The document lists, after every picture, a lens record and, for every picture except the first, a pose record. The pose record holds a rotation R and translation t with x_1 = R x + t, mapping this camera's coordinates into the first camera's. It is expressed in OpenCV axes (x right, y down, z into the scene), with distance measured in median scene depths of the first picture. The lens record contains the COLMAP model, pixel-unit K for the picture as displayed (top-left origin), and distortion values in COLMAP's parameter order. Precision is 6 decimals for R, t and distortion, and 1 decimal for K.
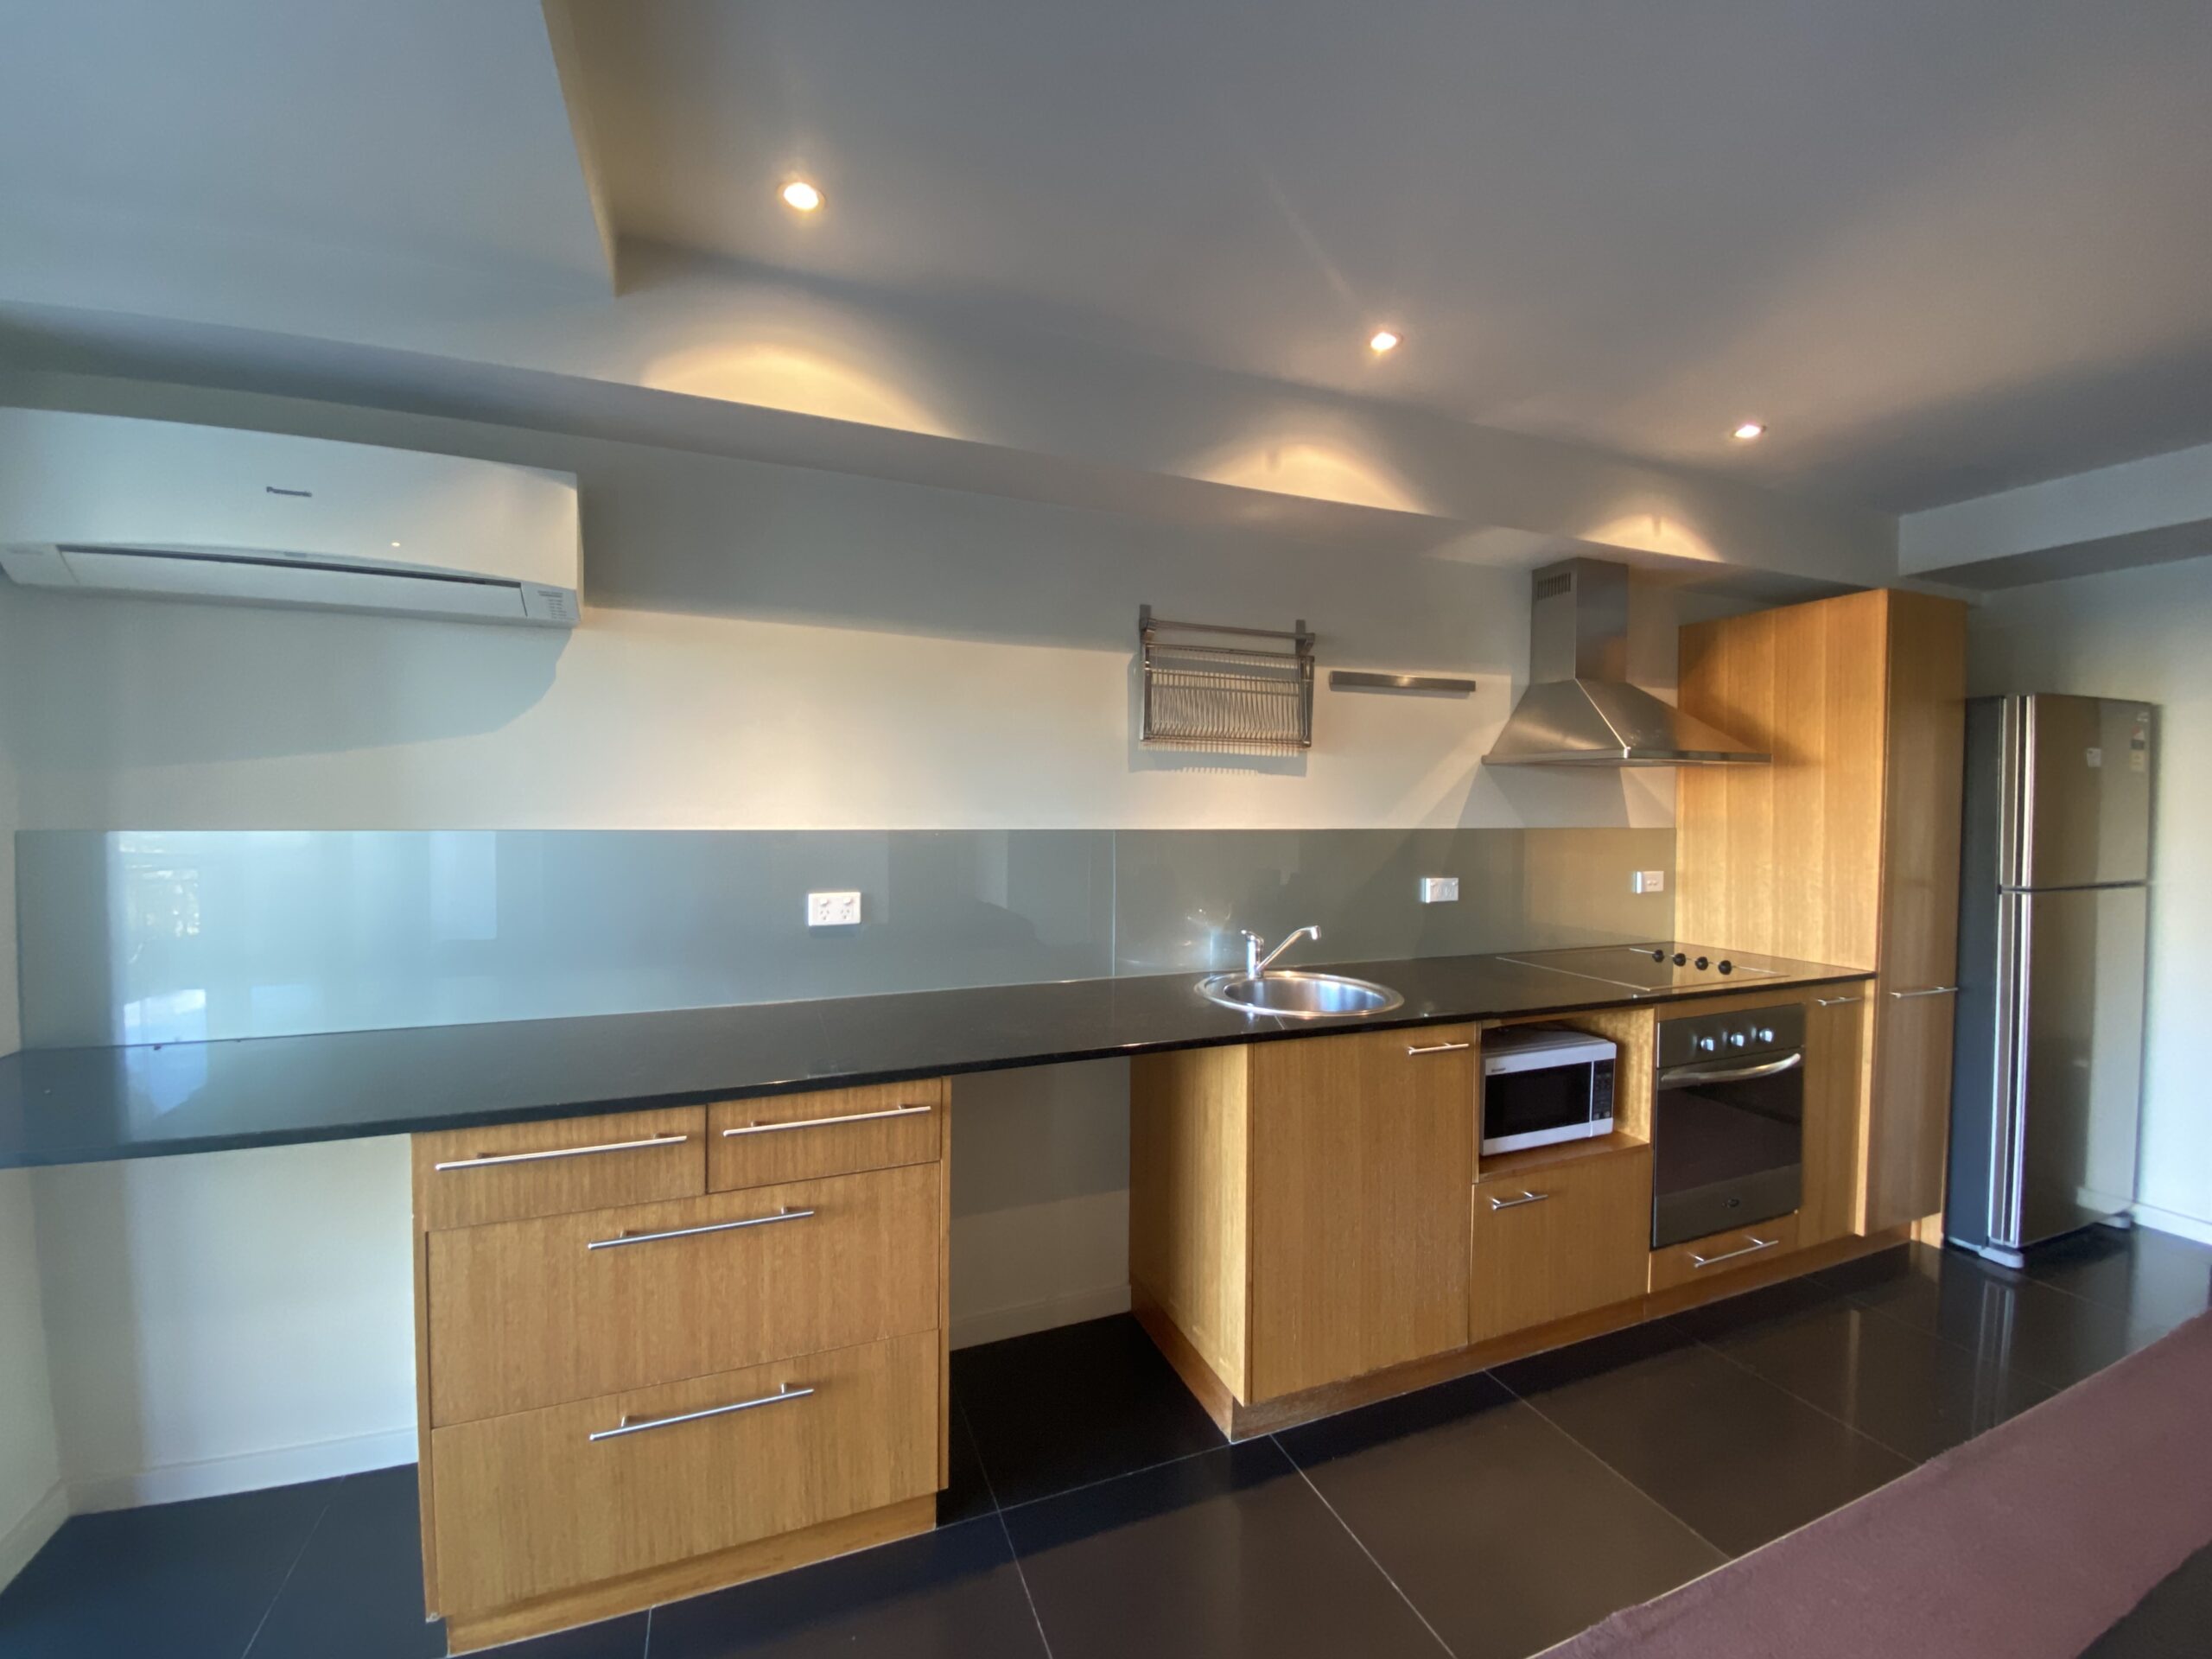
lens RADIAL K [[886.3, 0, 1107.6], [0, 886.3, 824.6], [0, 0, 1]] dist [-0.009719, -0.000090]
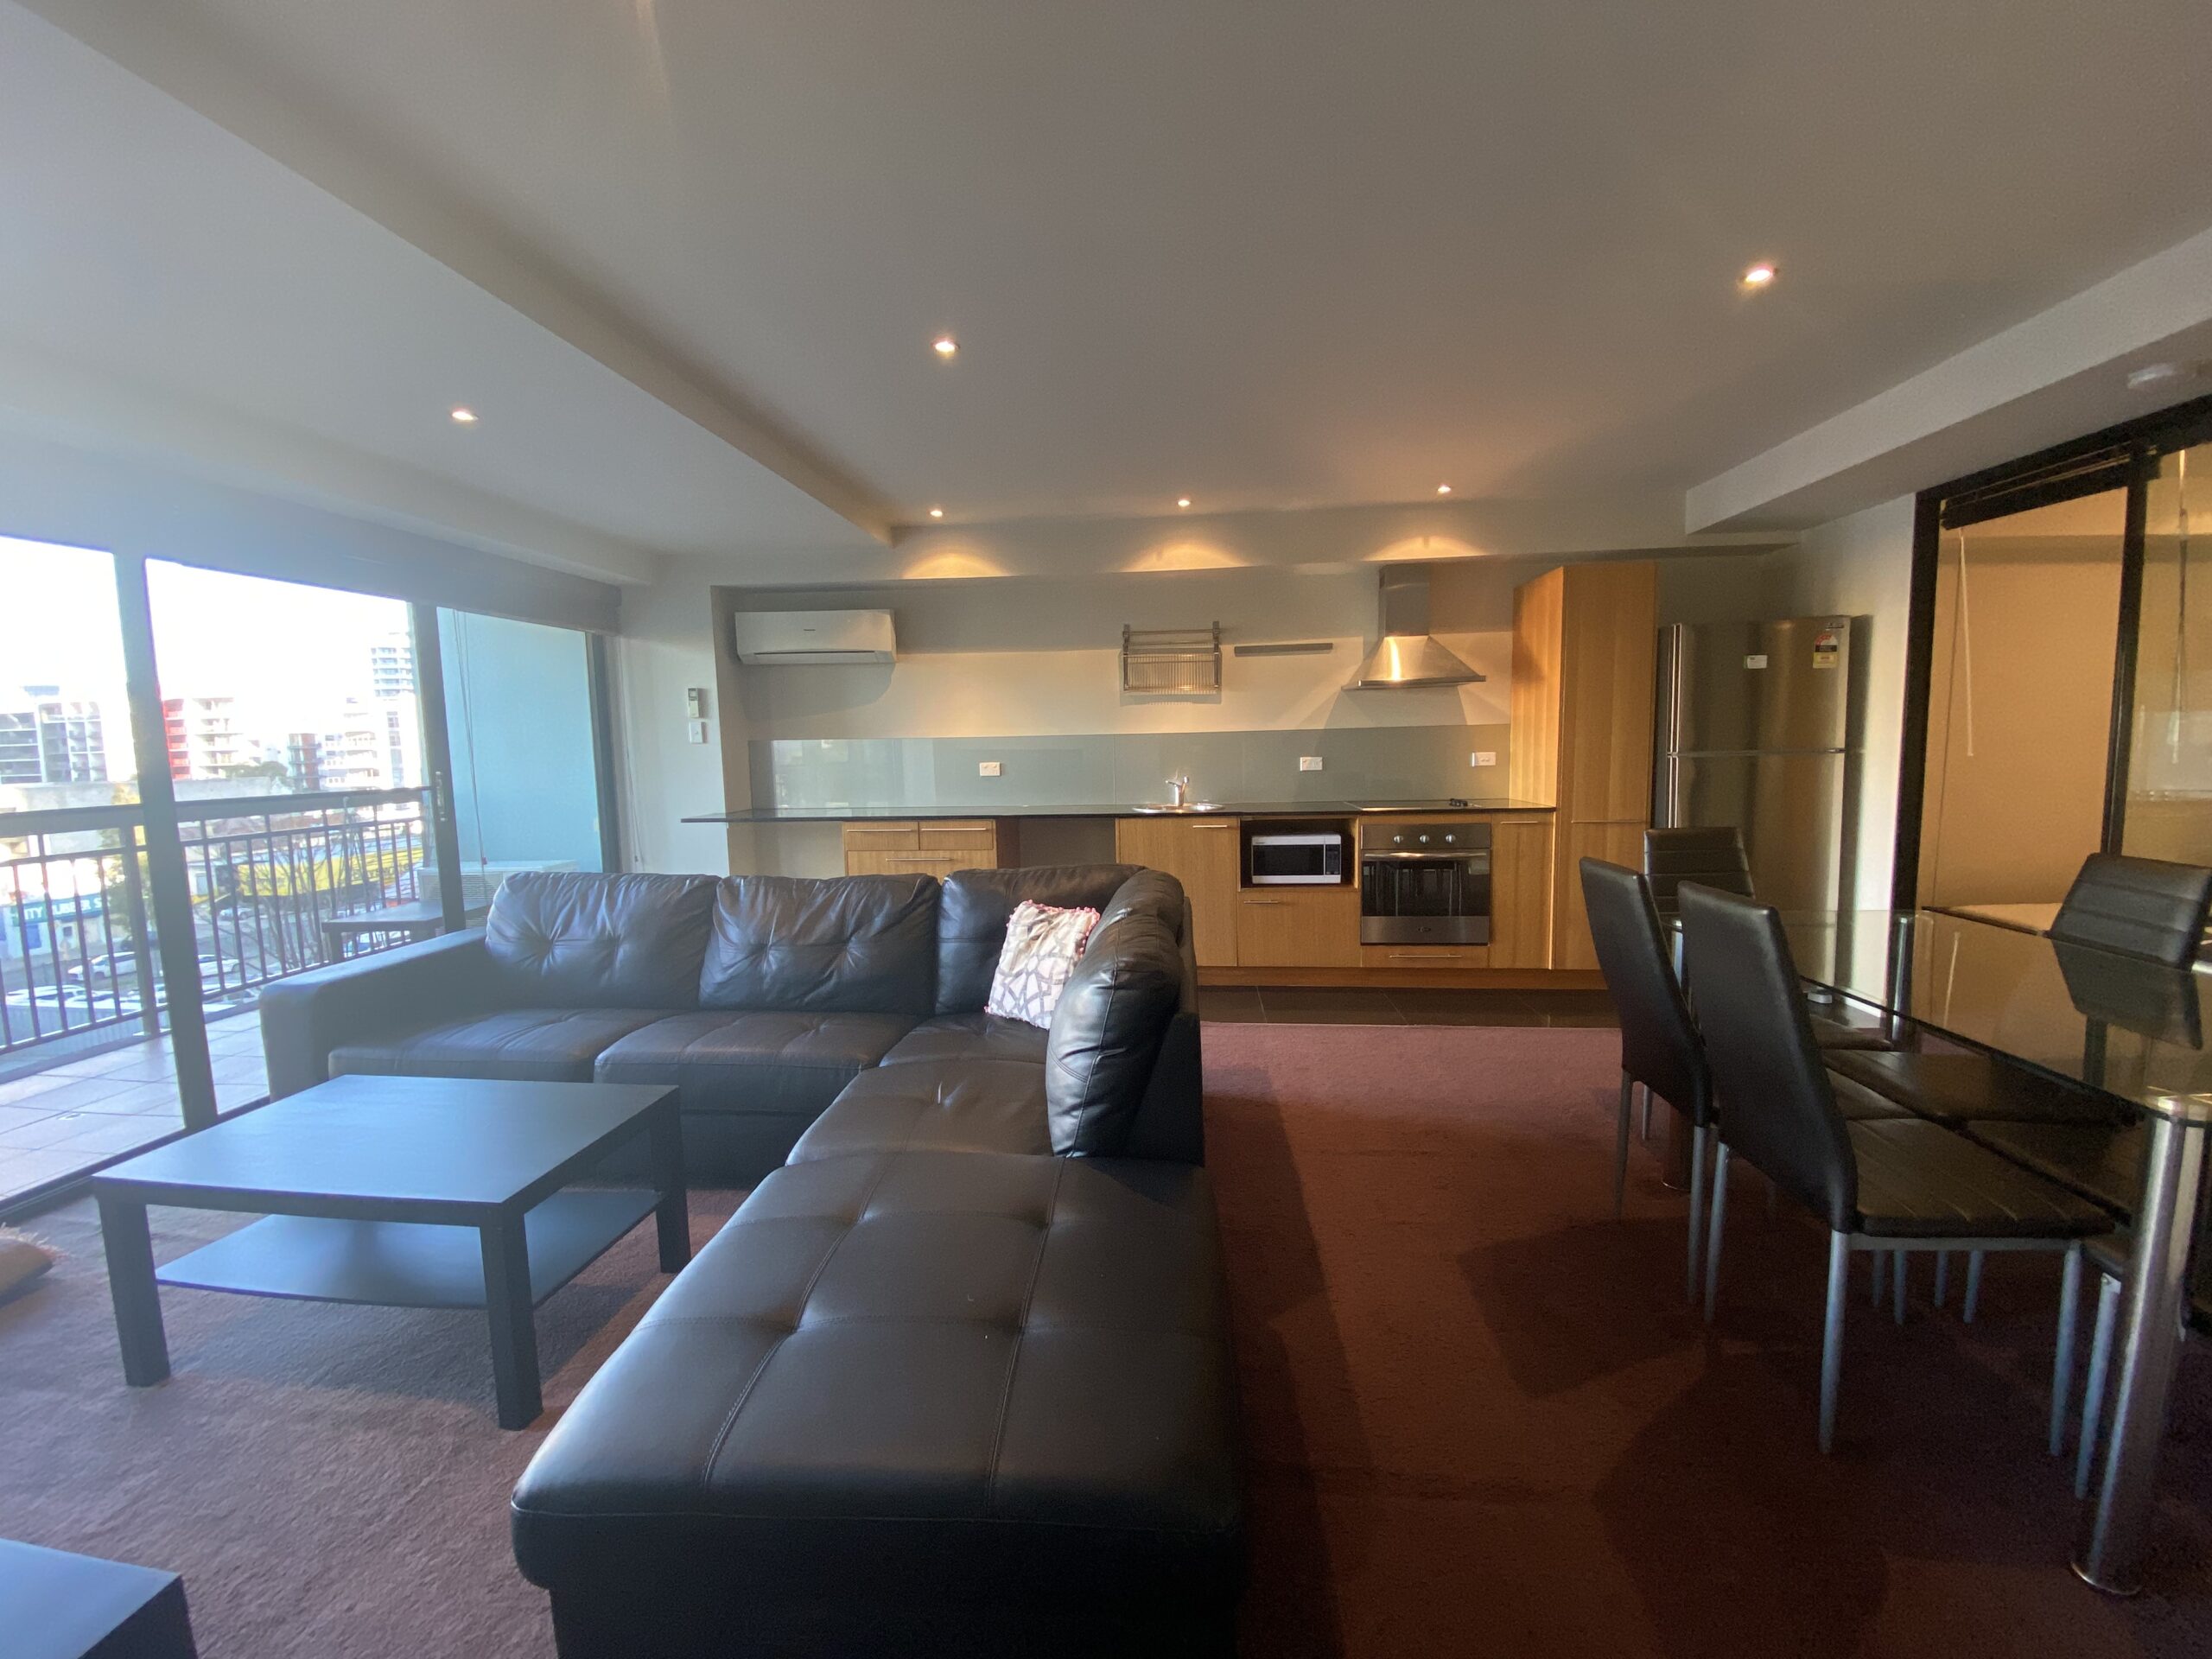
lens RADIAL K [[886.3, 0, 1090.1], [0, 886.3, 836.1], [0, 0, 1]] dist [-0.009719, -0.000090]
pose [[0.887201, 0.018374, -0.461018, 0.926173], [0.022349, 0.996322, 0.082720, 0.071143], [0.460842, -0.083692, 0.883527, -0.908062]]
